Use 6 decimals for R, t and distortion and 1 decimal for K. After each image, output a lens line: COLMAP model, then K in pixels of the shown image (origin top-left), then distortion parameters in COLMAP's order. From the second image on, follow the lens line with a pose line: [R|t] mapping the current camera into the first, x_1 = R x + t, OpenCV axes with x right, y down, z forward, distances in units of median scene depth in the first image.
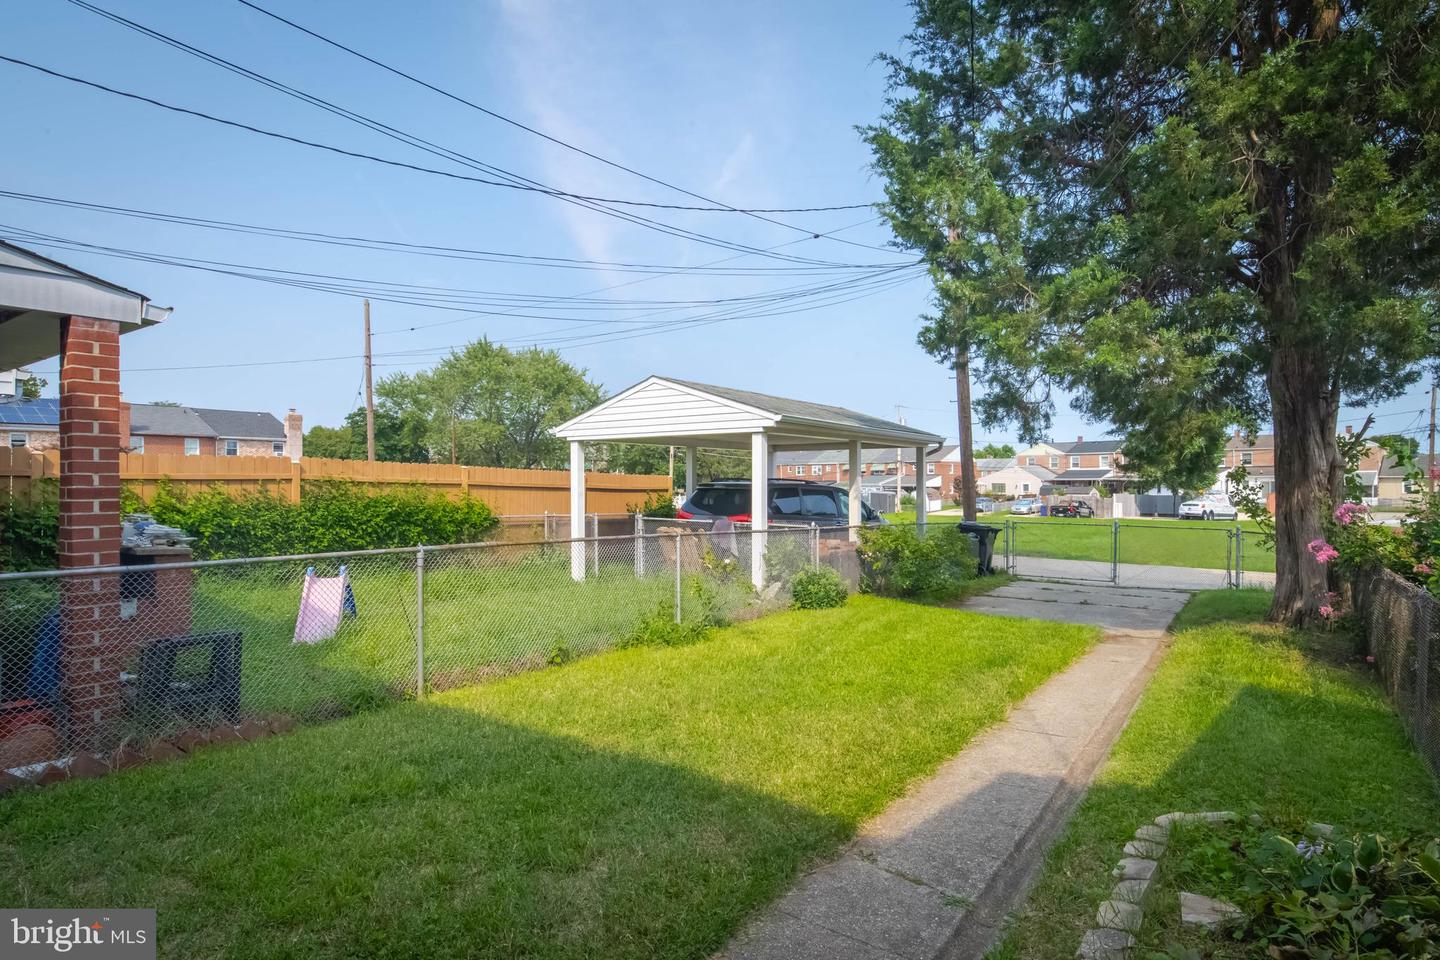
lens RADIAL K [[758.4, 0, 726.1], [0, 758.4, 482.5], [0, 0, 1]] dist [0.001061, -0.001994]
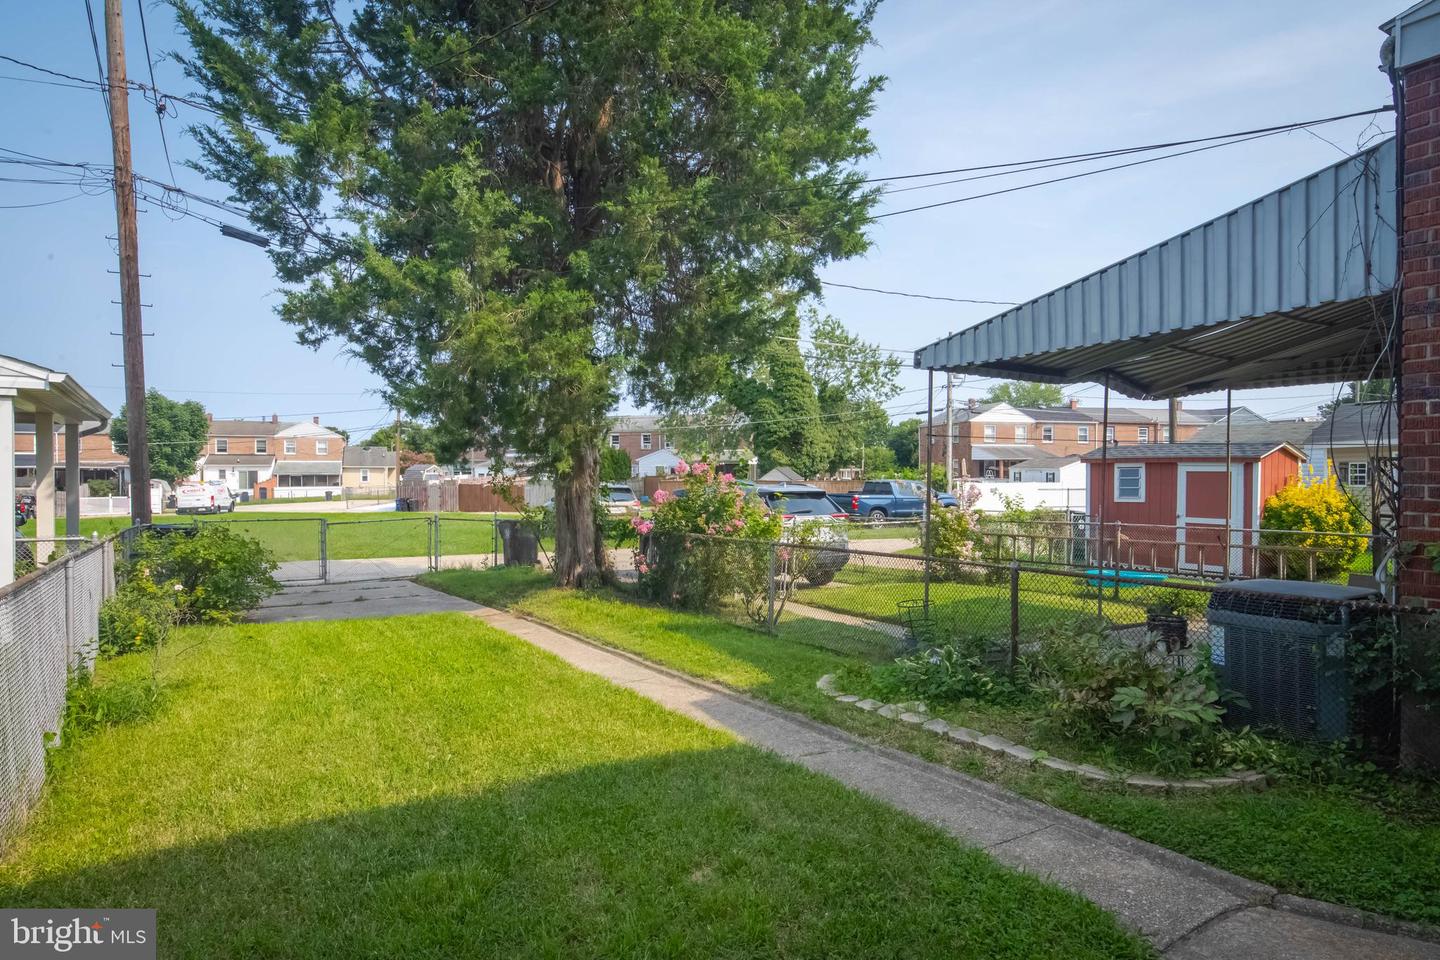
lens RADIAL K [[874.6, 0, 724.2], [0, 874.6, 481.4], [0, 0, 1]] dist [0.016741, 0.002167]
pose [[0.402524, -0.007784, 0.915377, -0.397662], [-0.002718, 0.999949, 0.009698, -0.003061], [-0.915406, -0.006392, 0.402482, 0.145709]]
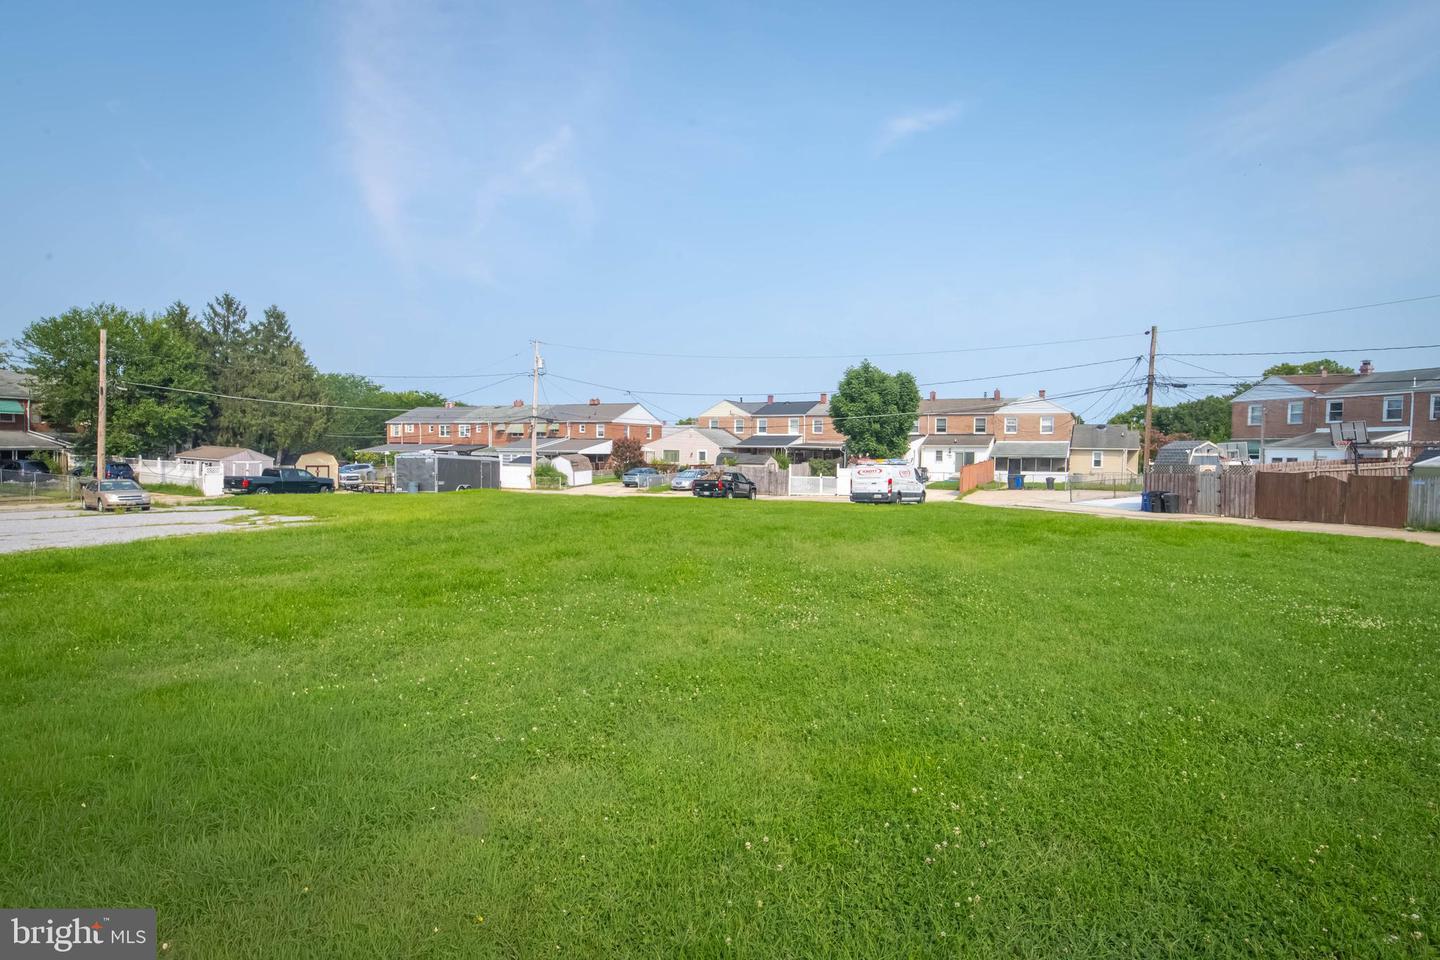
lens RADIAL K [[811.8, 0, 718.3], [0, 811.8, 474.1], [0, 0, 1]] dist [0.008500, 0.000581]
pose [[0.946138, 0.007849, 0.323670, 1.429826], [-0.016687, 0.999560, 0.024539, 0.048382], [-0.323334, -0.028618, 0.945852, 2.014877]]
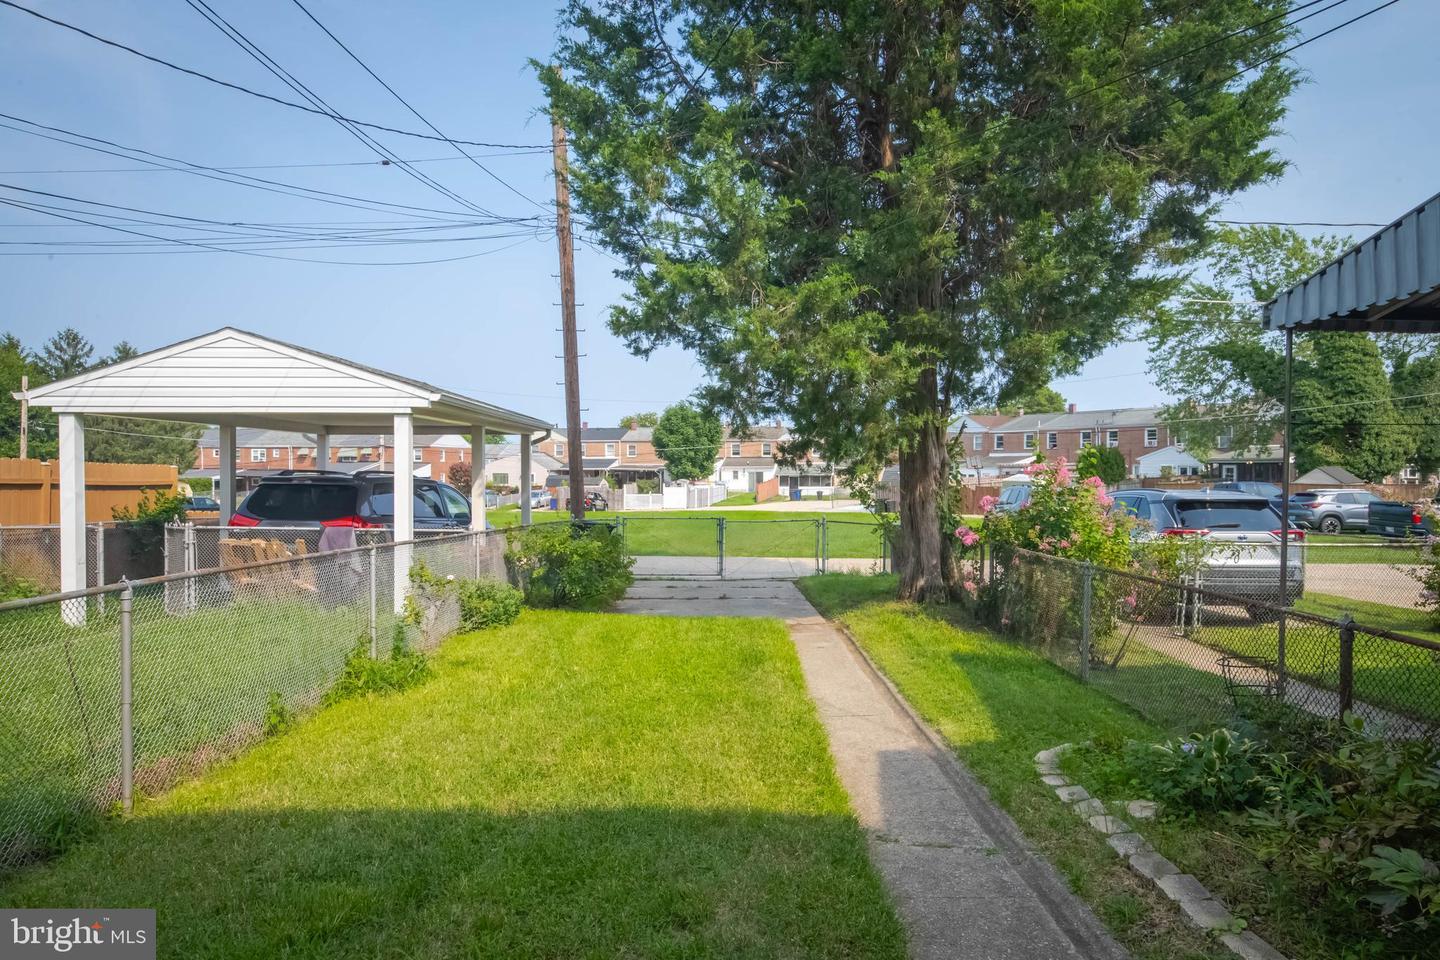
lens RADIAL K [[905.1, 0, 728.2], [0, 905.1, 483.3], [0, 0, 1]] dist [0.019066, -0.004236]
pose [[0.819367, -0.005192, 0.573246, -0.224316], [-0.002231, 0.999923, 0.012245, -0.005987], [-0.573265, -0.011312, 0.819292, 0.028964]]
